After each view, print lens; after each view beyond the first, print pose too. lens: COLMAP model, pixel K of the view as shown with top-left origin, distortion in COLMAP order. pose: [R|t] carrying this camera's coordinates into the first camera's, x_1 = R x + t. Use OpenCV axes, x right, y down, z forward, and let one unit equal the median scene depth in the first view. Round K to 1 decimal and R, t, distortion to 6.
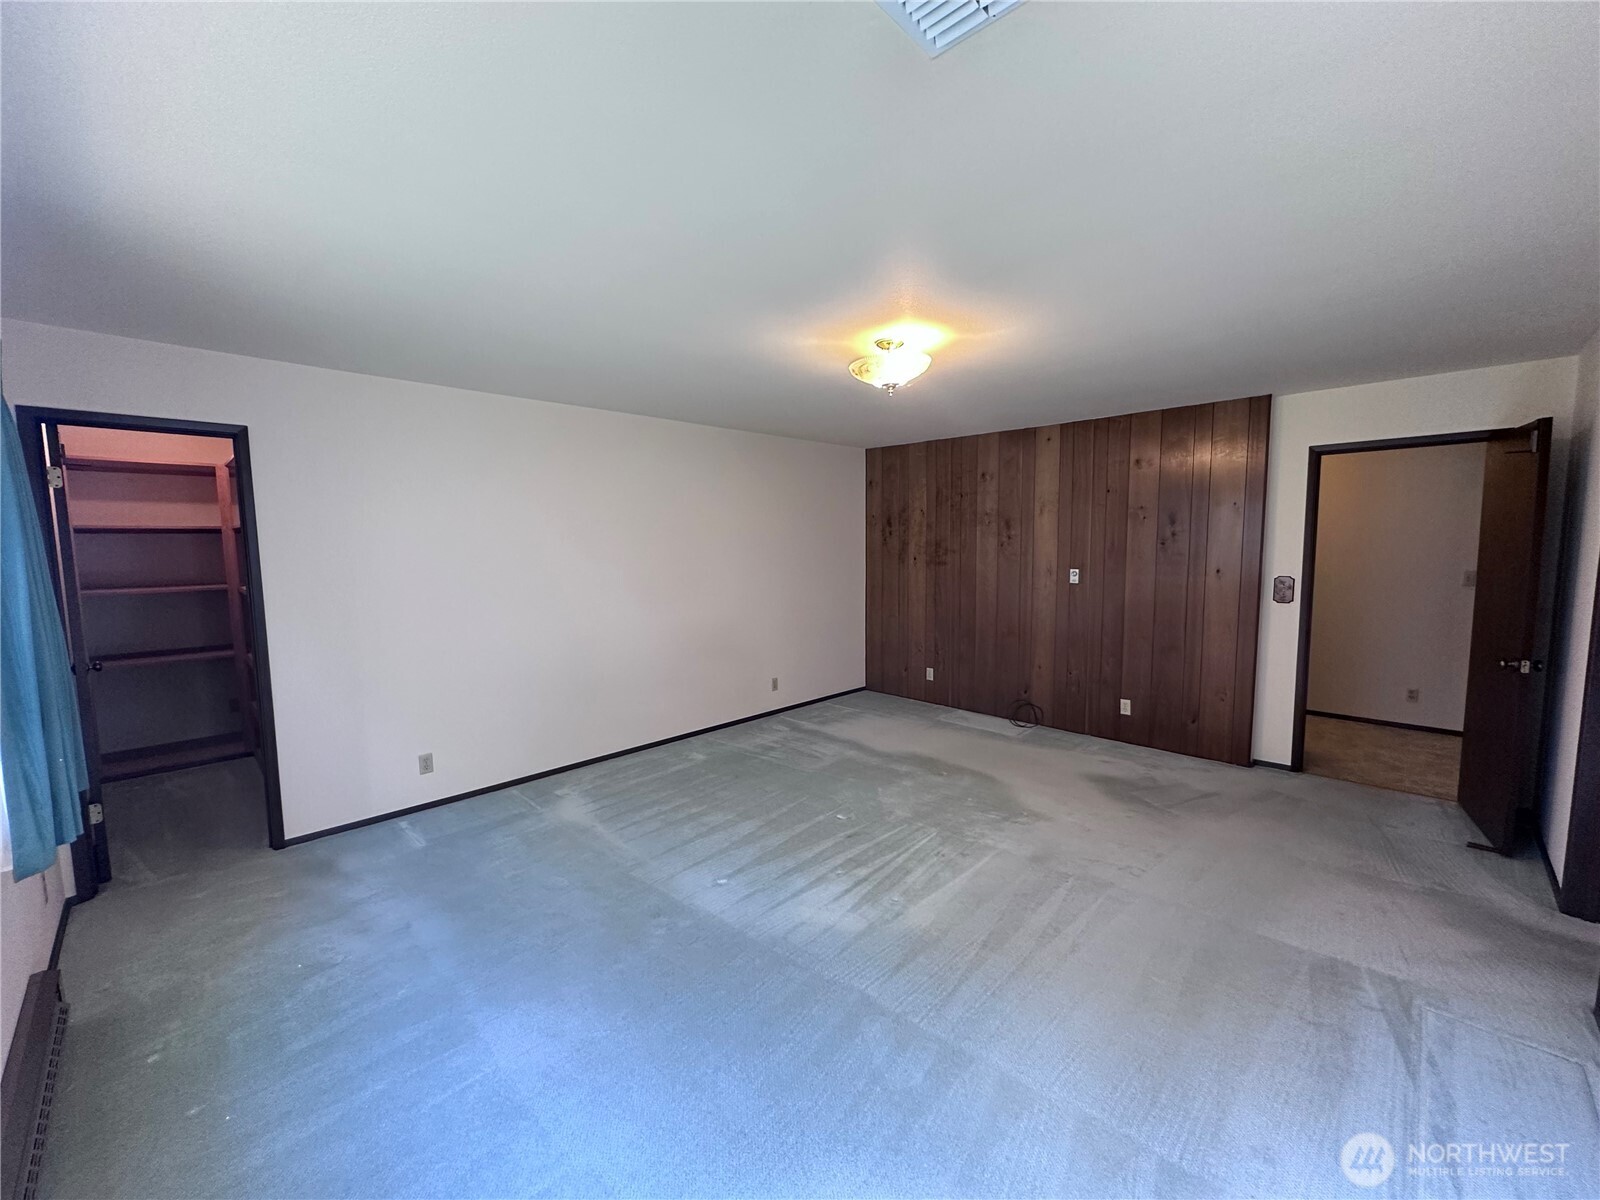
lens RADIAL K [[636.9, 0, 802.6], [0, 636.9, 598.4], [0, 0, 1]] dist [-0.000203, 0.000154]
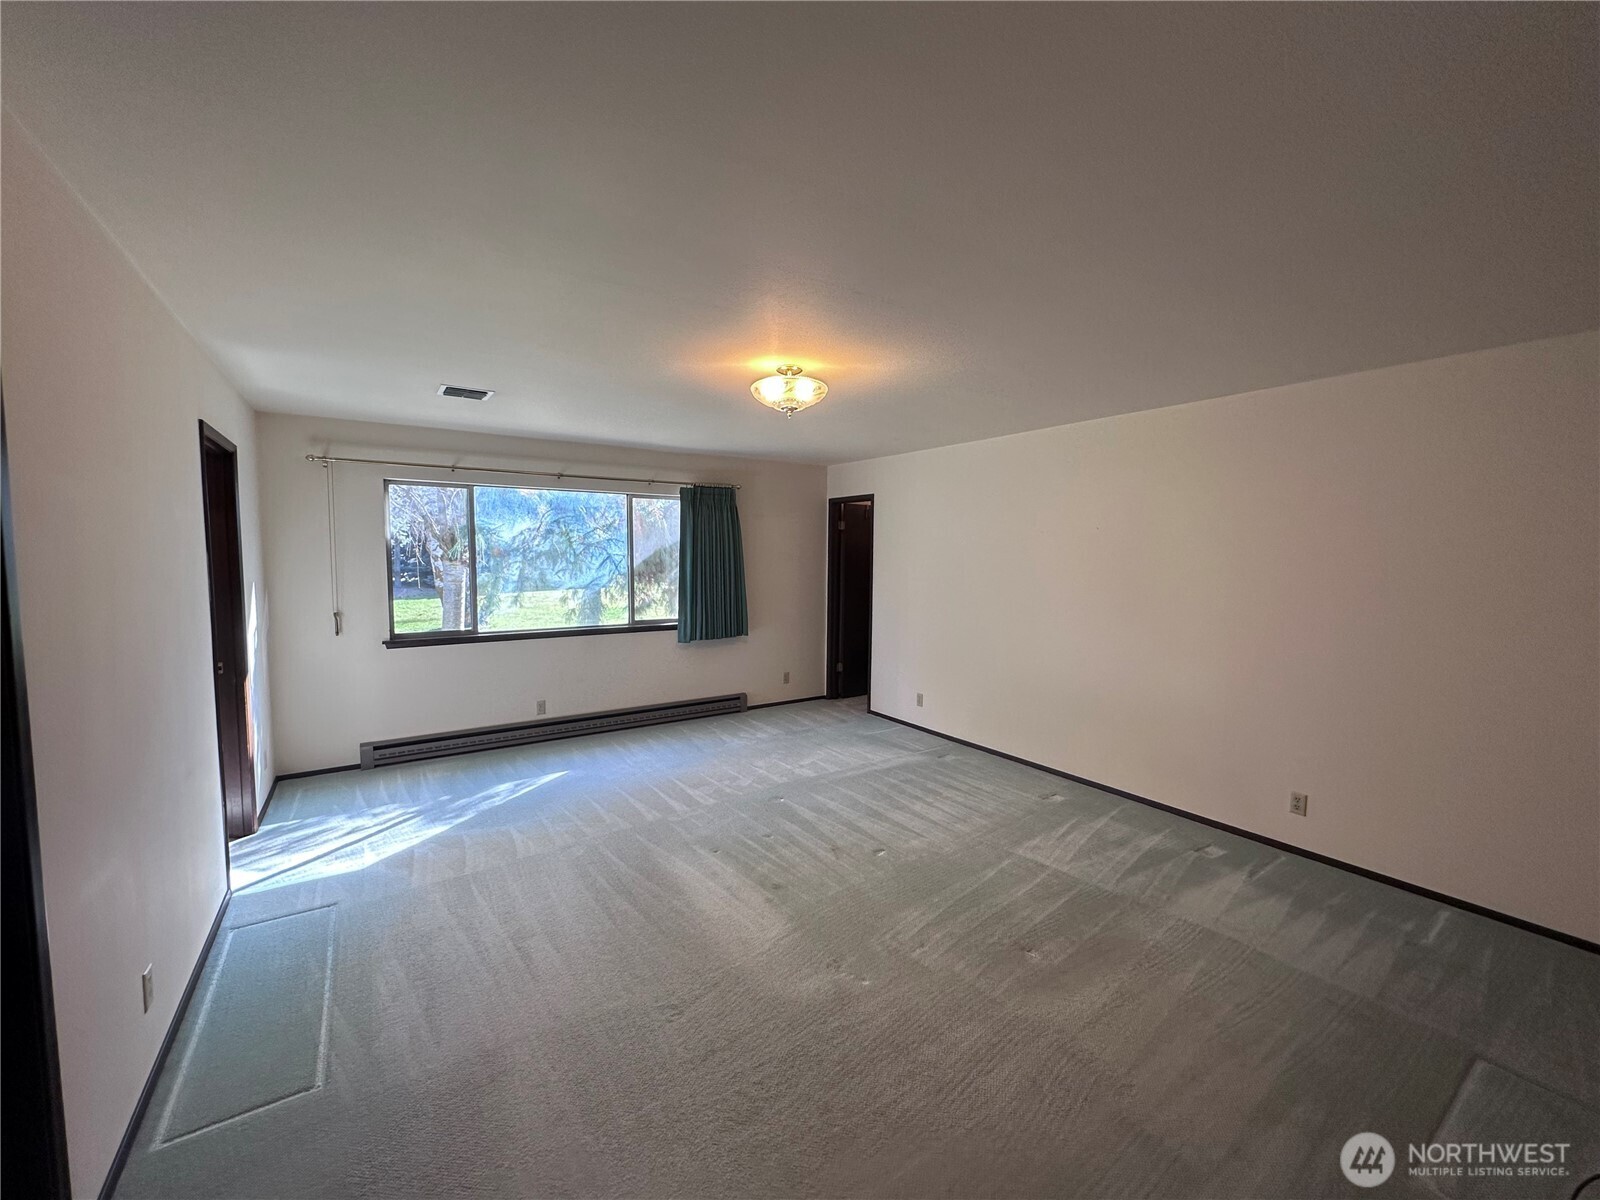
lens RADIAL K [[636.9, 0, 795.0], [0, 636.9, 598.5], [0, 0, 1]] dist [-0.000203, 0.000154]
pose [[-0.205364, 0.064225, -0.976576, 0.728072], [-0.099853, 0.991262, 0.086189, -0.070425], [0.973578, 0.115214, -0.197156, 0.723331]]
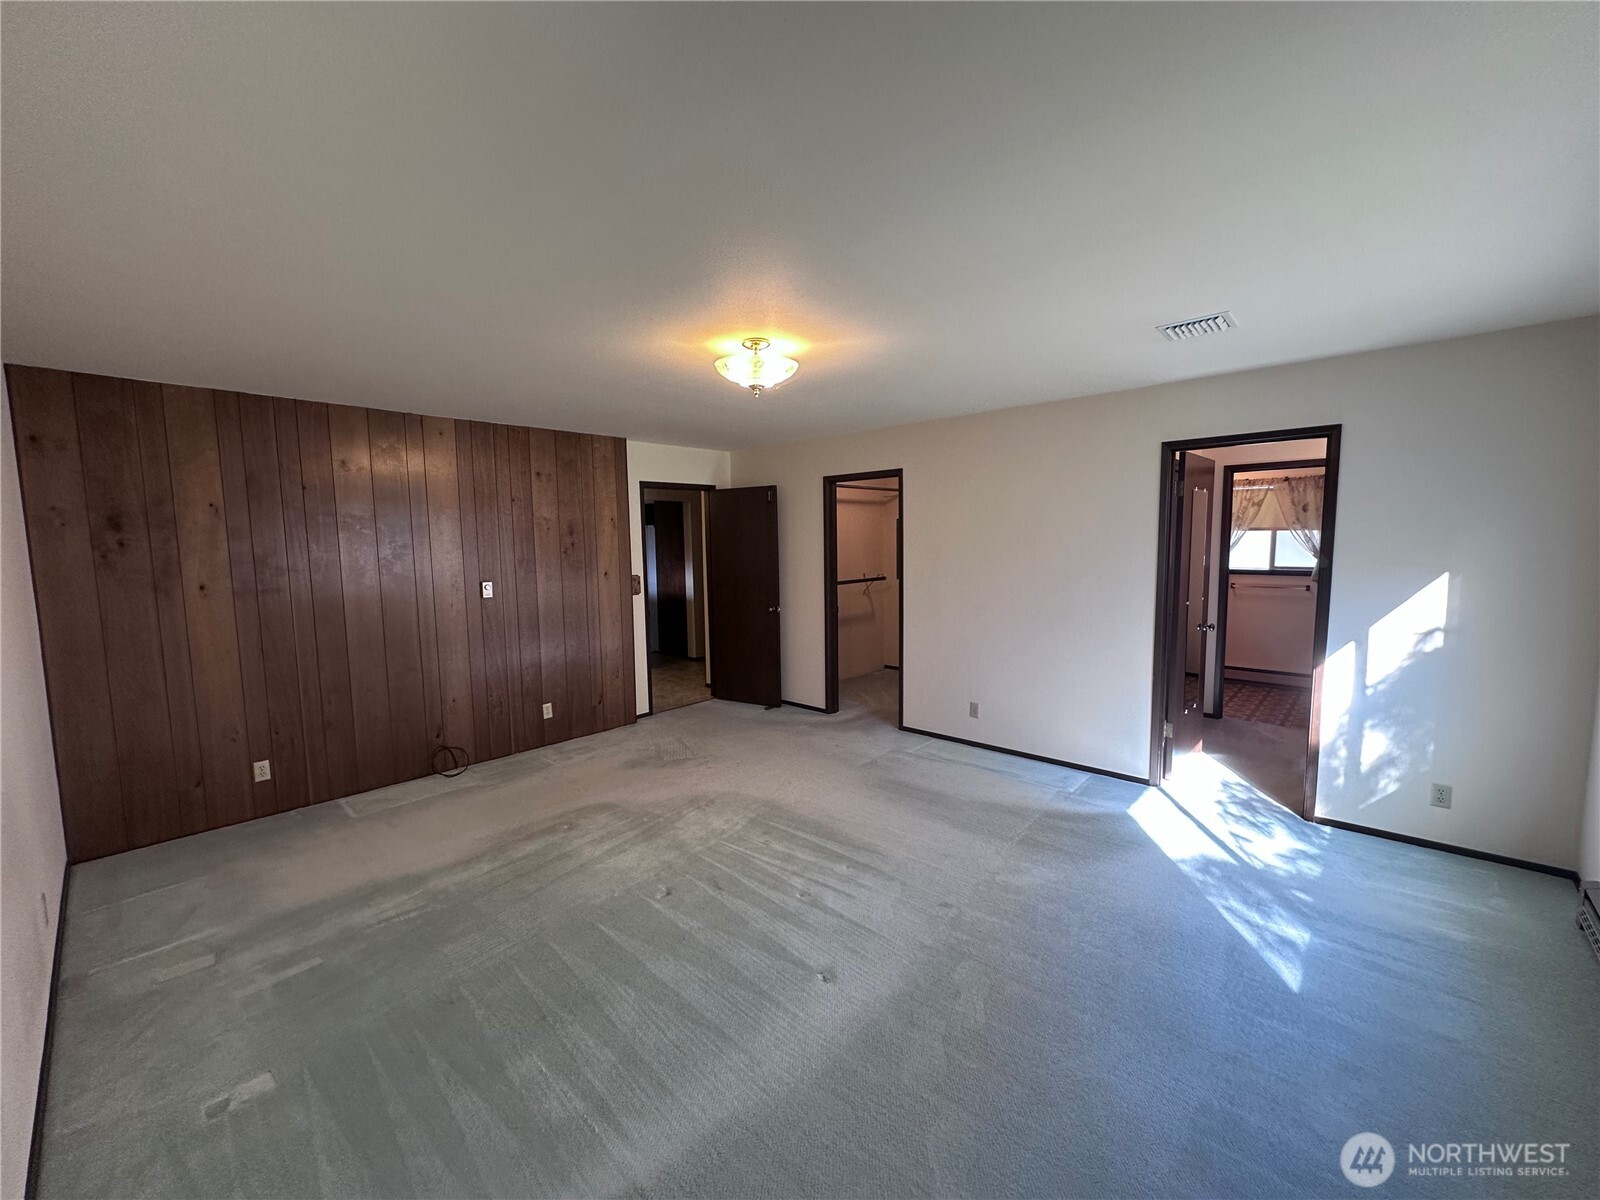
lens RADIAL K [[636.9, 0, 808.5], [0, 636.9, 605.1], [0, 0, 1]] dist [-0.000203, 0.000154]
pose [[-0.027529, -0.096010, 0.995000, -0.504762], [0.106307, 0.989451, 0.098416, -0.054993], [-0.993952, 0.108485, -0.017032, 0.562972]]
